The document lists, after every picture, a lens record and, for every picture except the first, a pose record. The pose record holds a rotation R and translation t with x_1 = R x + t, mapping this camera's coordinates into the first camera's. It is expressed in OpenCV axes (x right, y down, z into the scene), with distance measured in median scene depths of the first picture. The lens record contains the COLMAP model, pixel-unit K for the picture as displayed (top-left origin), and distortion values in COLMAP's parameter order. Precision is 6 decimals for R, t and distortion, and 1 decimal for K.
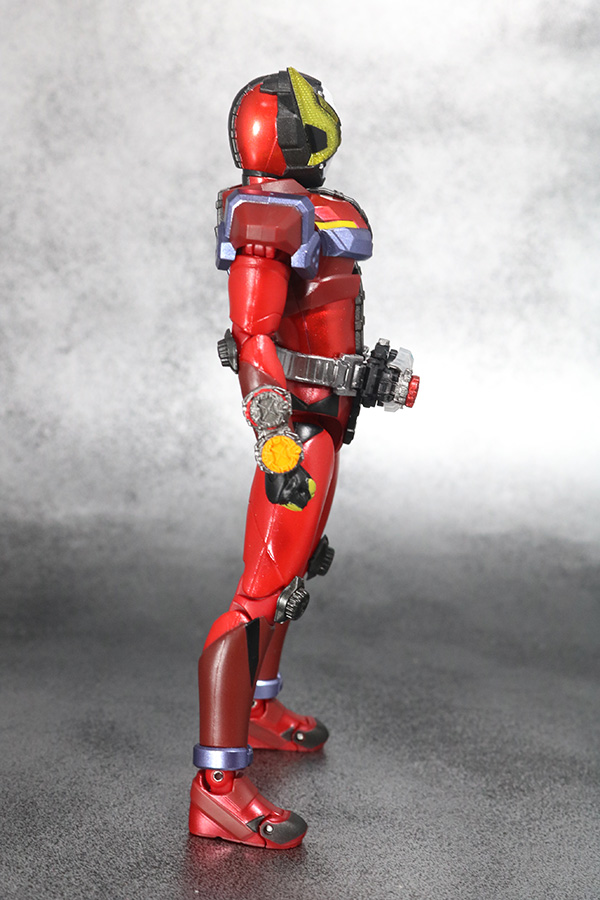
lens RADIAL K [[1988.1, 0, 300.0], [0, 1988.1, 450.0], [0, 0, 1]] dist [0.023107, 0.053551]
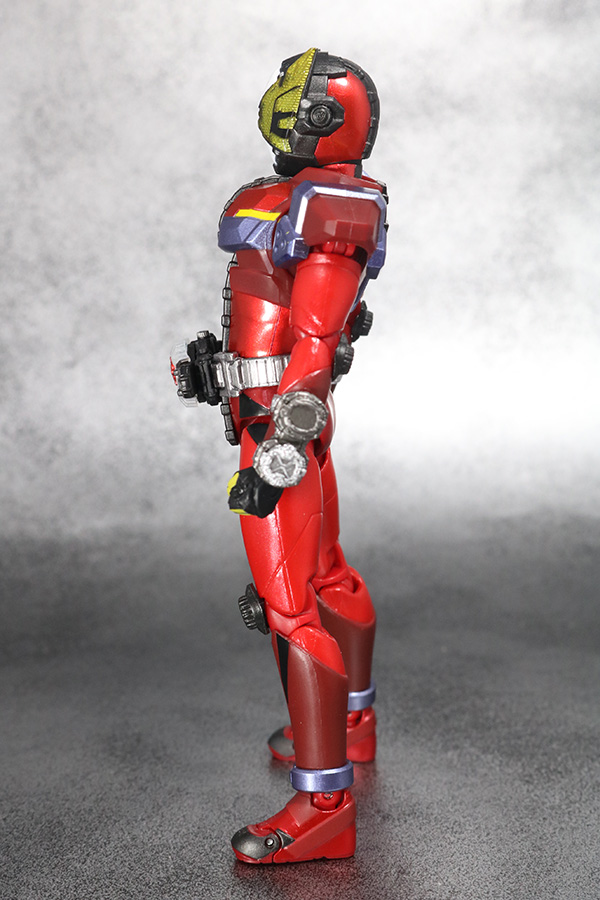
lens RADIAL K [[1902.8, 0, 300.0], [0, 1902.8, 450.0], [0, 0, 1]] dist [0.015834, 0.187195]
pose [[0.996912, -0.076199, -0.018978, 0.011098], [0.076064, 0.997073, -0.007749, 0.008641], [0.019513, 0.006281, 0.999790, 0.050877]]
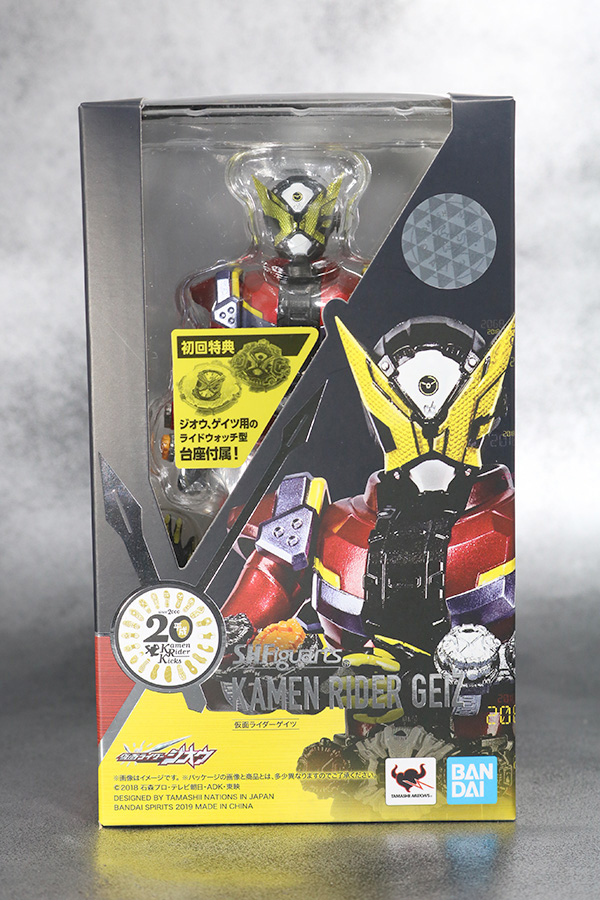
lens RADIAL K [[2298.2, 0, 300.0], [0, 2298.2, 450.0], [0, 0, 1]] dist [0.044935, 0.664705]
pose [[0.992454, -0.073042, -0.098489, 0.079572], [0.066730, 0.995590, -0.065933, 0.033812], [0.102870, 0.058863, 0.992952, -0.371359]]
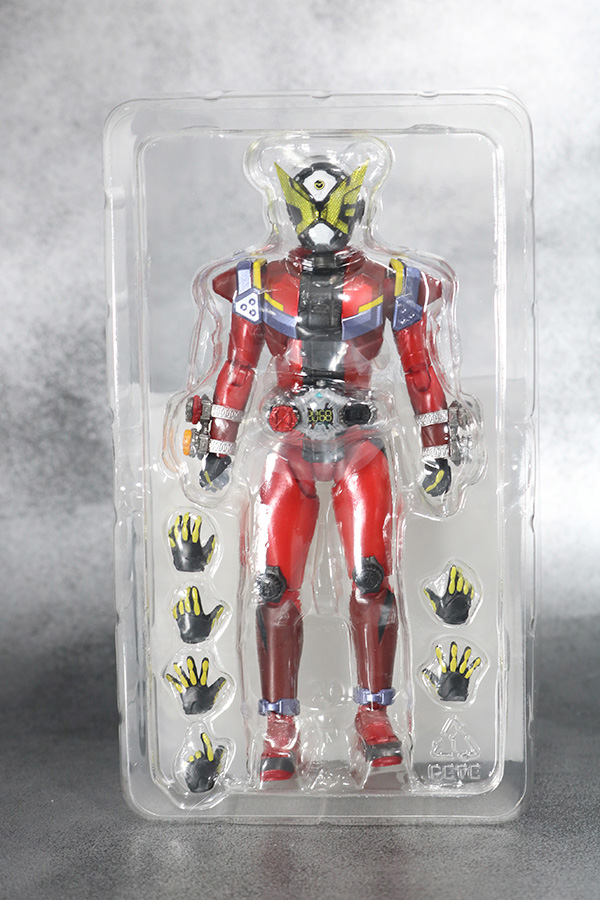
lens RADIAL K [[2298.2, 0, 300.0], [0, 2298.2, 450.0], [0, 0, 1]] dist [0.044935, 0.664705]
pose [[0.990986, -0.070849, -0.113695, 0.090488], [0.063925, 0.995937, -0.063436, 0.021219], [0.117727, 0.055596, 0.991488, -0.254695]]
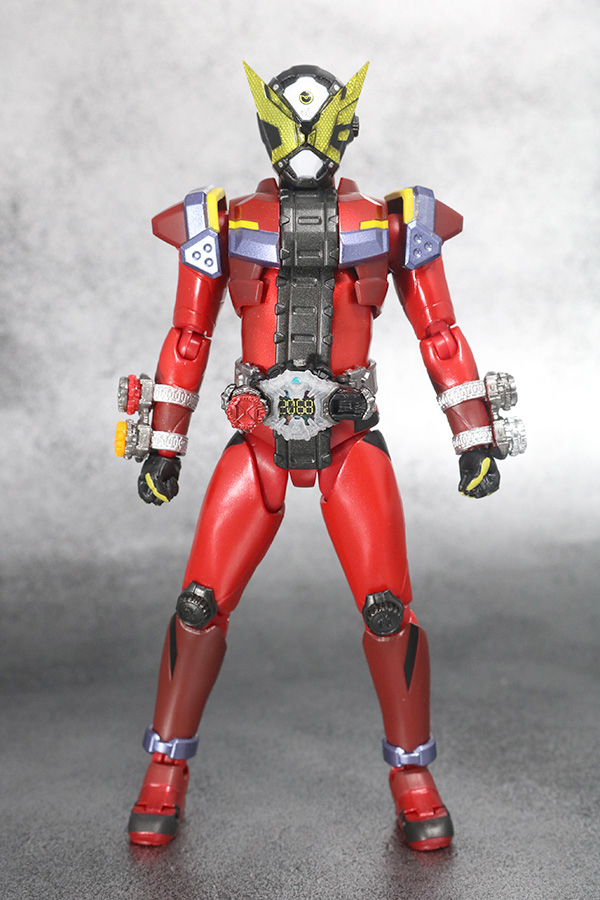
lens RADIAL K [[2298.2, 0, 300.0], [0, 2298.2, 450.0], [0, 0, 1]] dist [0.044935, 0.664705]
pose [[0.996703, -0.067522, -0.044988, 0.016578], [0.066854, 0.997631, -0.016207, 0.008647], [0.045976, 0.013146, 0.998856, -0.066772]]
